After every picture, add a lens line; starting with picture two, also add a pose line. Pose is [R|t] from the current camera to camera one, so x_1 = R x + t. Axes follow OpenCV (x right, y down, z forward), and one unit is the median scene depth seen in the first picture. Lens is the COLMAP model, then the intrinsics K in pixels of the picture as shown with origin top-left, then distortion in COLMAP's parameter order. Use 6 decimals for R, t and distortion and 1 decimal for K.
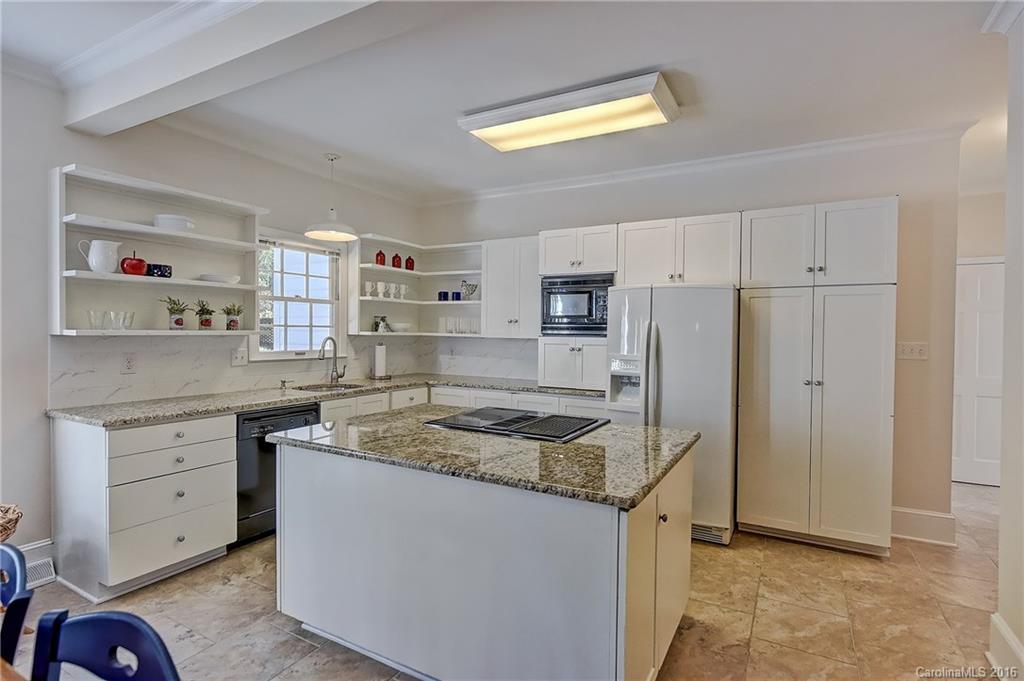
lens RADIAL K [[506.0, 0, 510.8], [0, 506.0, 340.5], [0, 0, 1]] dist [0.000409, 0.000669]
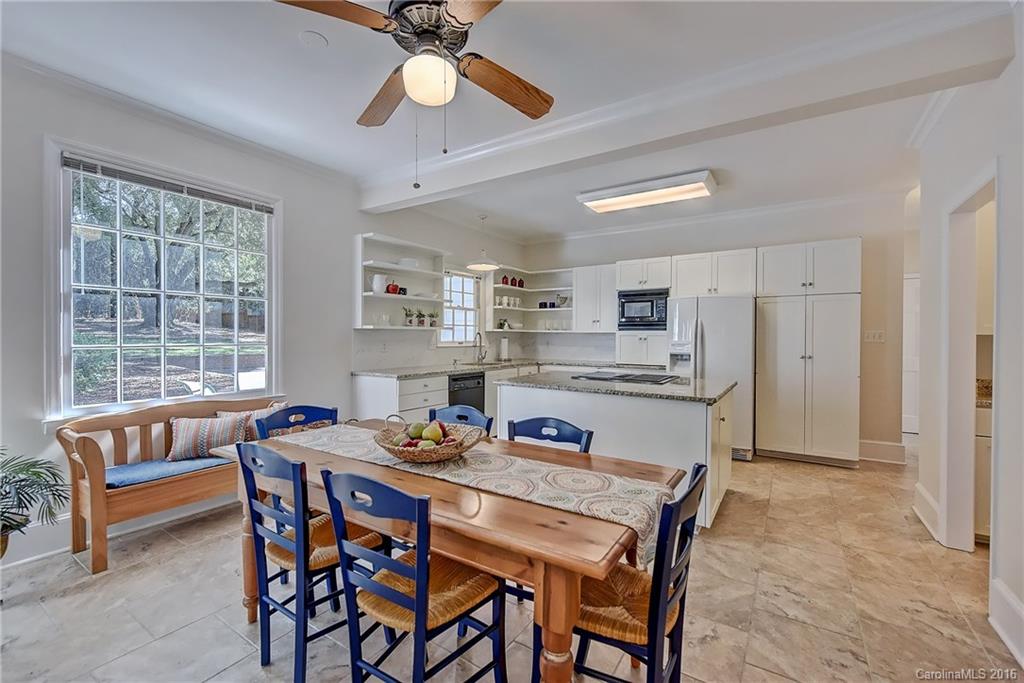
lens RADIAL K [[427.1, 0, 510.0], [0, 427.1, 341.5], [0, 0, 1]] dist [0.001663, 0.000099]
pose [[0.997559, -0.006257, -0.069548, -0.201315], [0.005805, 0.999961, -0.006689, 0.035700], [0.069587, 0.006269, 0.997556, -0.344068]]
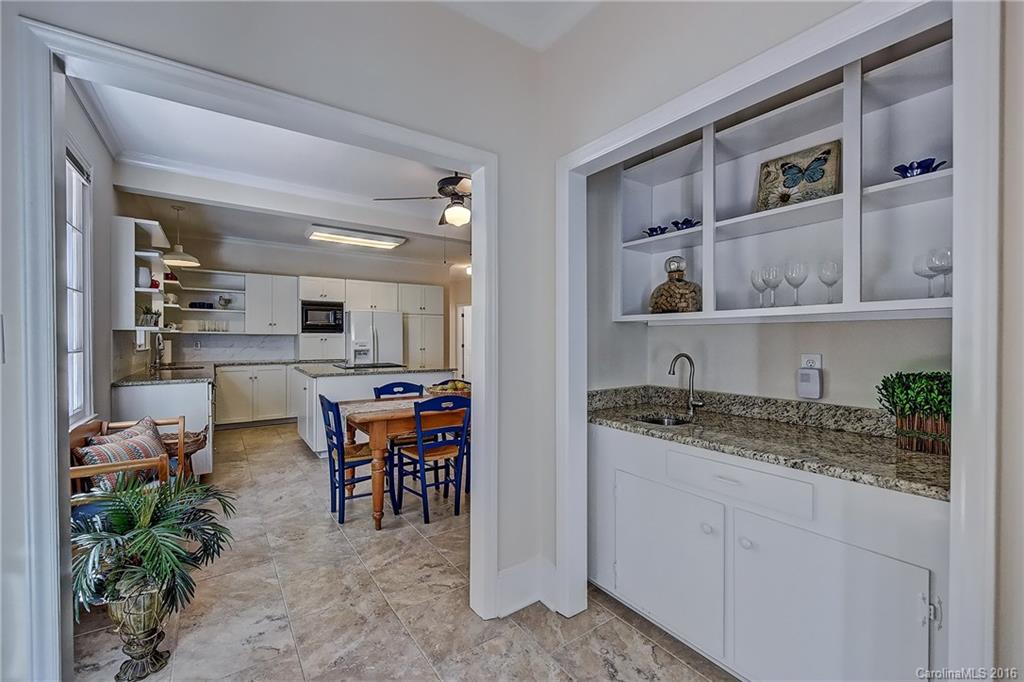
lens RADIAL K [[427.1, 0, 511.3], [0, 427.1, 340.5], [0, 0, 1]] dist [0.001663, 0.000099]
pose [[0.427240, -0.014825, 0.904017, -1.170687], [0.019205, 0.999789, 0.007319, 0.025533], [-0.903934, 0.014235, 0.427434, -0.403903]]
